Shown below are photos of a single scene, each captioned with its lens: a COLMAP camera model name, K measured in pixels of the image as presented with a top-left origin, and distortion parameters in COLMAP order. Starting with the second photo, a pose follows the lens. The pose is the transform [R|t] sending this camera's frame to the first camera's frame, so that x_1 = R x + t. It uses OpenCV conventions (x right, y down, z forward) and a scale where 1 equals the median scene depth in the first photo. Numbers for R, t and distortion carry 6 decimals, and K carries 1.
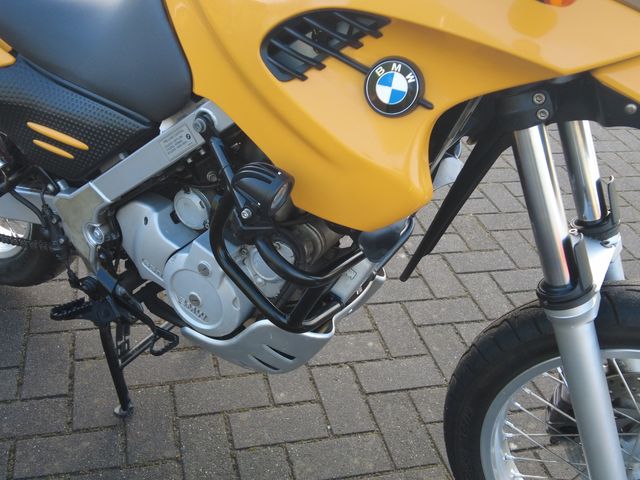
lens RADIAL K [[666.6, 0, 320.0], [0, 666.6, 240.0], [0, 0, 1]] dist [0.089091, -0.314041]
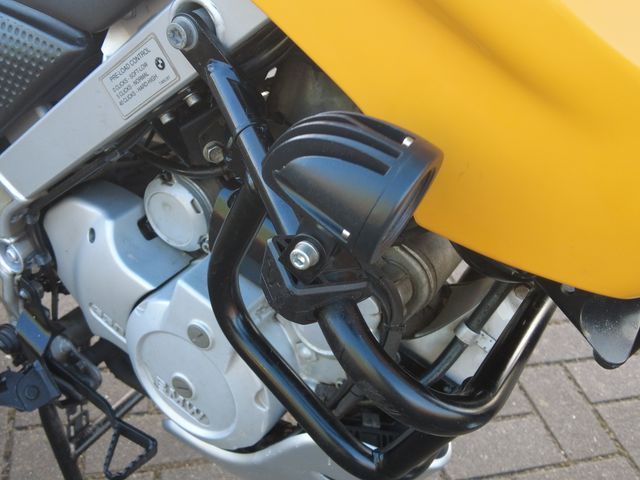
lens RADIAL K [[666.6, 0, 320.0], [0, 666.6, 240.0], [0, 0, 1]] dist [0.089091, -0.314041]
pose [[0.999924, 0.000367, -0.012313, -0.073645], [0.000083, 0.999332, 0.036548, -0.046135], [0.012319, -0.036546, 0.999256, 0.483506]]
